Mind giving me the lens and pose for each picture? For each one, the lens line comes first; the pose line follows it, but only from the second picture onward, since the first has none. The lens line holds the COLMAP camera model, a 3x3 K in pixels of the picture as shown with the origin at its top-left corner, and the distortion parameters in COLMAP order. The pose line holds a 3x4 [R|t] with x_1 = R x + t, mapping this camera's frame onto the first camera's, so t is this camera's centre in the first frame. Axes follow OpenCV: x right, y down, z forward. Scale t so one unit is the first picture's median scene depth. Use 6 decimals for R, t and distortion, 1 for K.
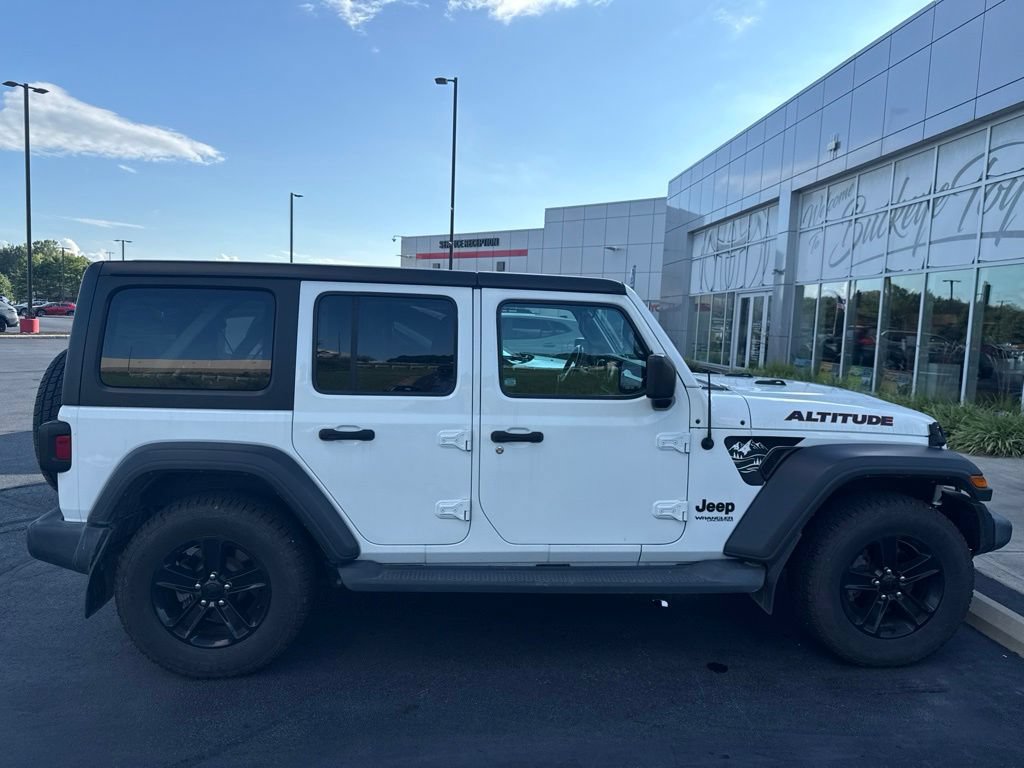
lens RADIAL K [[733.7, 0, 512.0], [0, 733.7, 384.0], [0, 0, 1]] dist [0.078137, -0.097123]
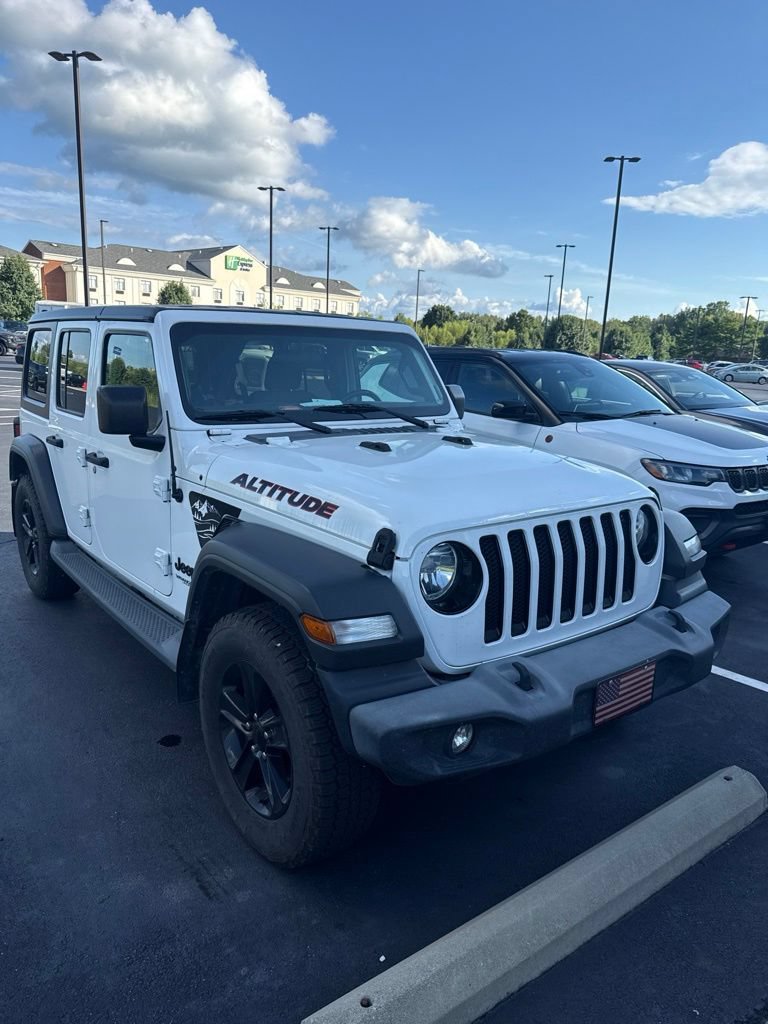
lens RADIAL K [[733.7, 0, 378.0], [0, 733.7, 515.5], [0, 0, 1]] dist [0.078137, -0.097123]
pose [[0.531481, 0.175391, -0.828714, 1.083184], [-0.097620, 0.984493, 0.145754, -0.044420], [0.841426, 0.003434, 0.540361, 0.703810]]
